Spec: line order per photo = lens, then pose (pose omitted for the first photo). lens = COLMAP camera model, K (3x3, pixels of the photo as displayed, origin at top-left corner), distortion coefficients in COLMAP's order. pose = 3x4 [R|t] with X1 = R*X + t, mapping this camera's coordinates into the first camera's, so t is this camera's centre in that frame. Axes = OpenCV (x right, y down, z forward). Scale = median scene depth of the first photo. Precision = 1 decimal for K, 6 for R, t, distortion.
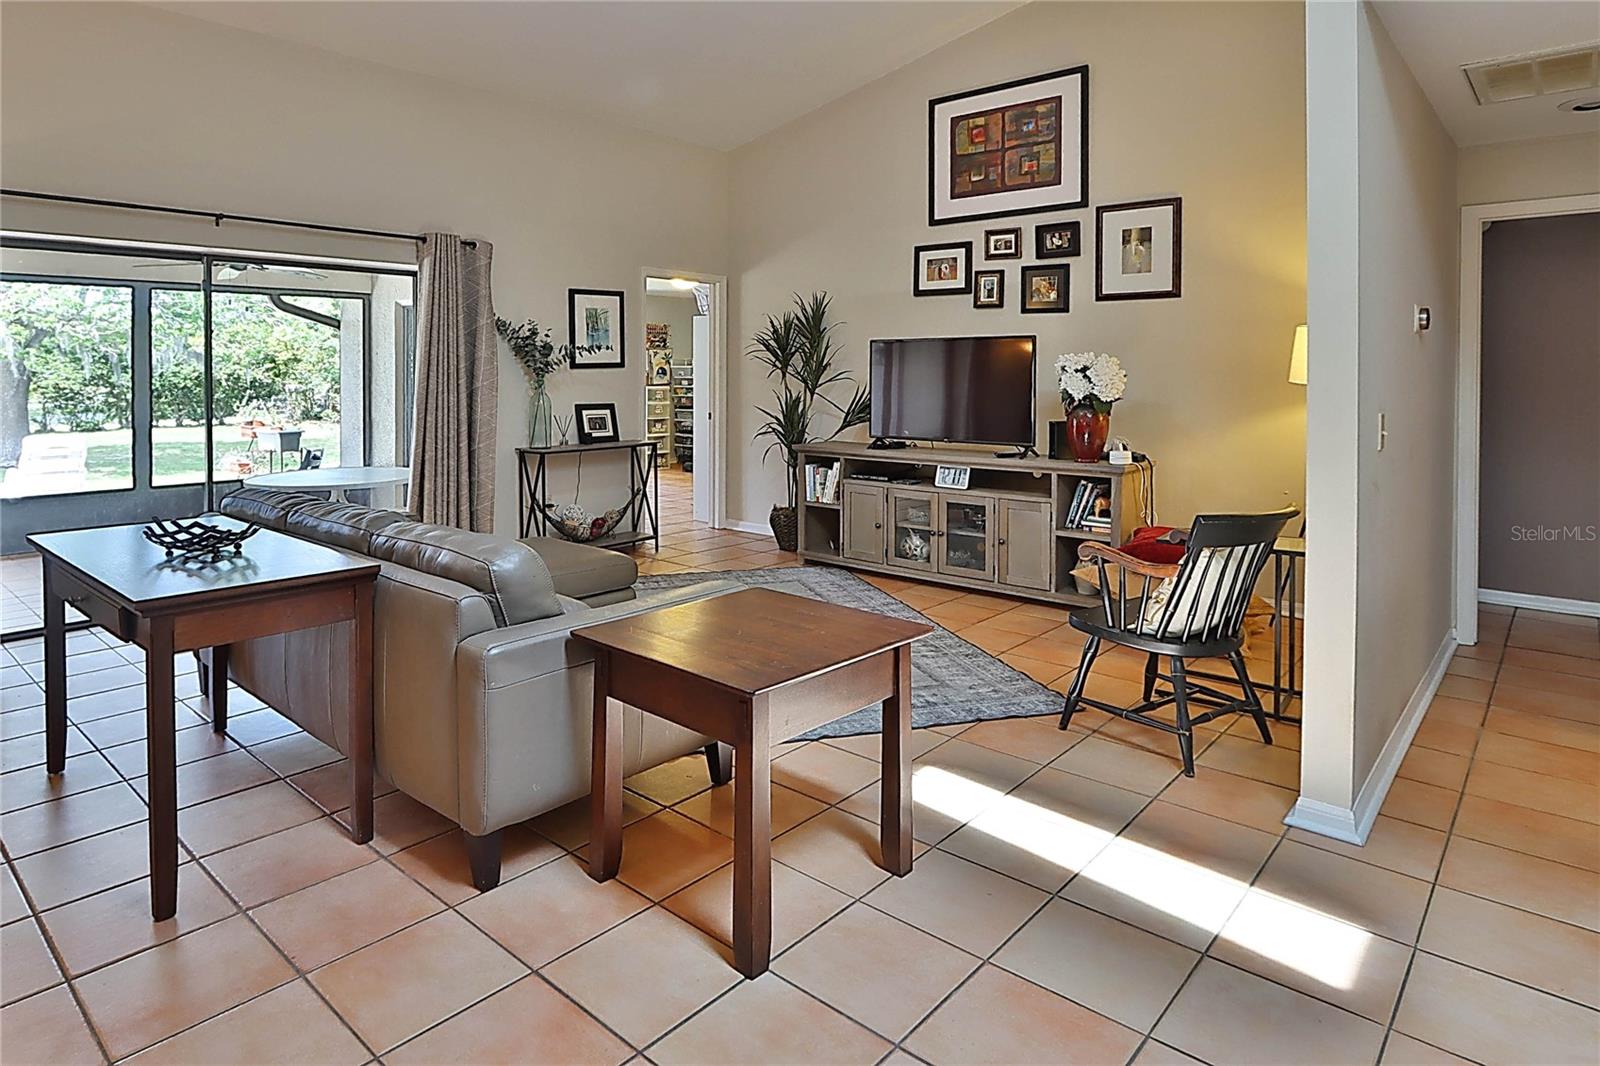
lens RADIAL K [[899.9, 0, 790.5], [0, 899.9, 384.6], [0, 0, 1]] dist [-0.016823, -0.003139]
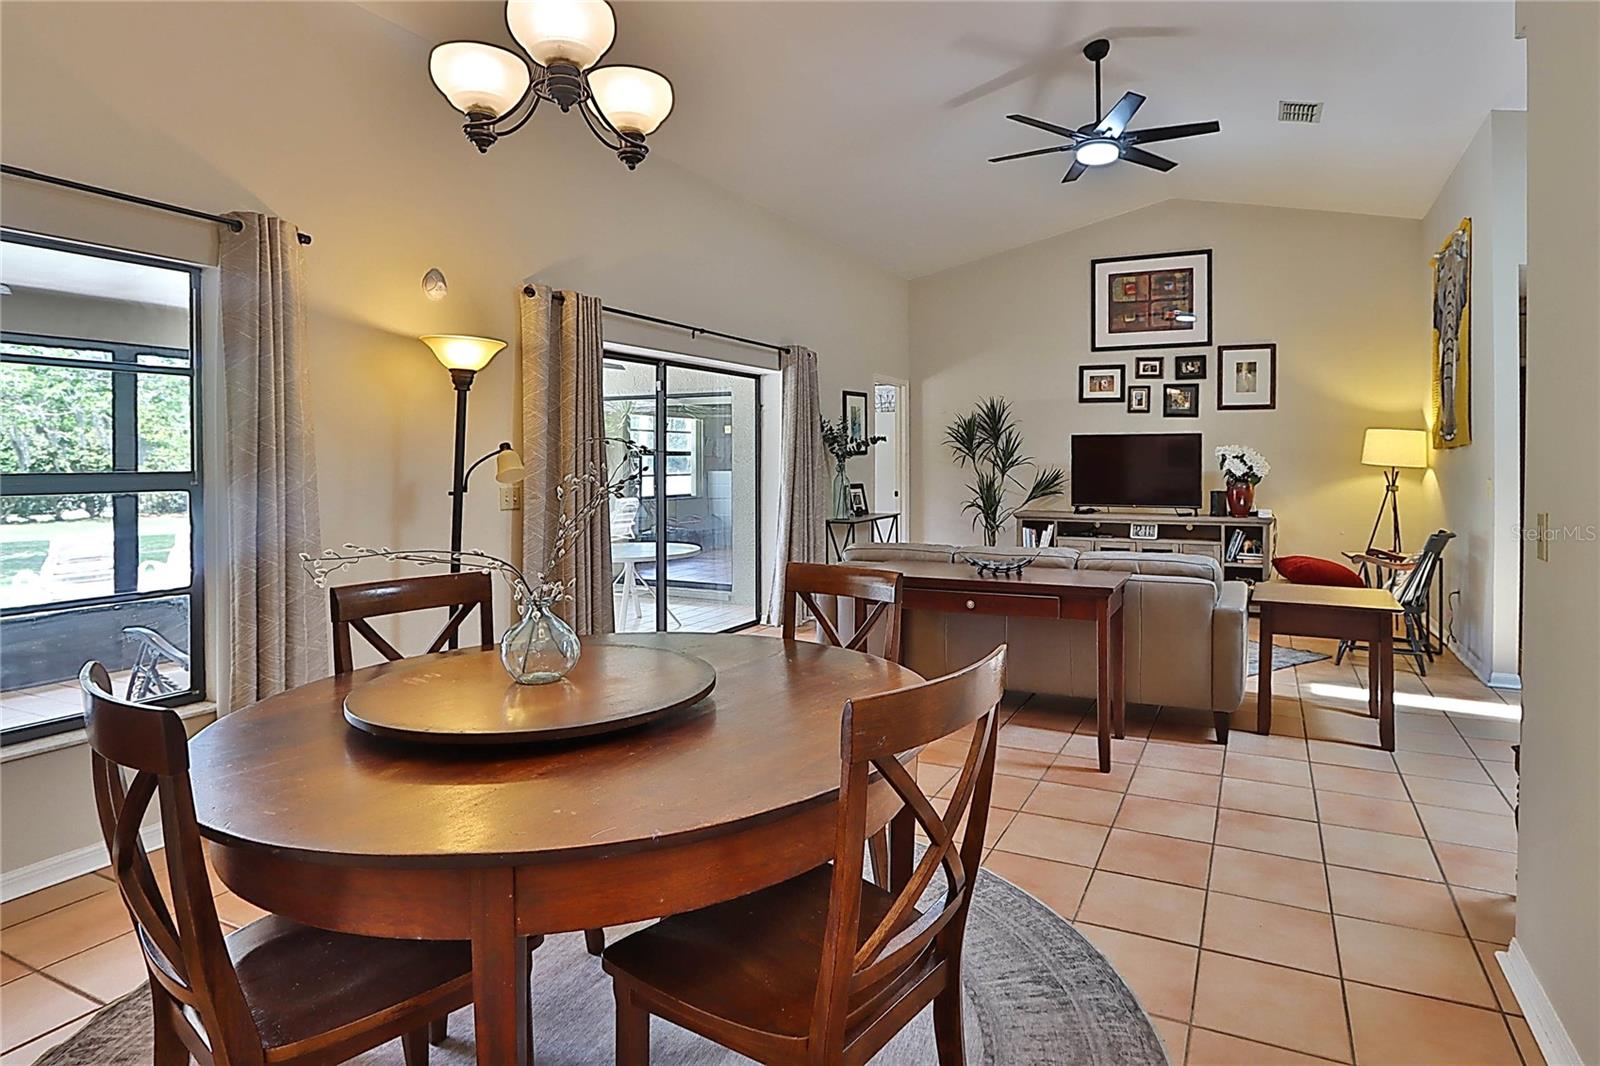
lens RADIAL K [[869.5, 0, 921.6], [0, 869.5, 470.5], [0, 0, 1]] dist [-0.013070, 0.003906]
pose [[0.940009, -0.004772, 0.341116, -0.580508], [0.004706, 0.999988, 0.001022, 0.002591], [-0.341117, 0.000645, 0.940021, -0.168909]]
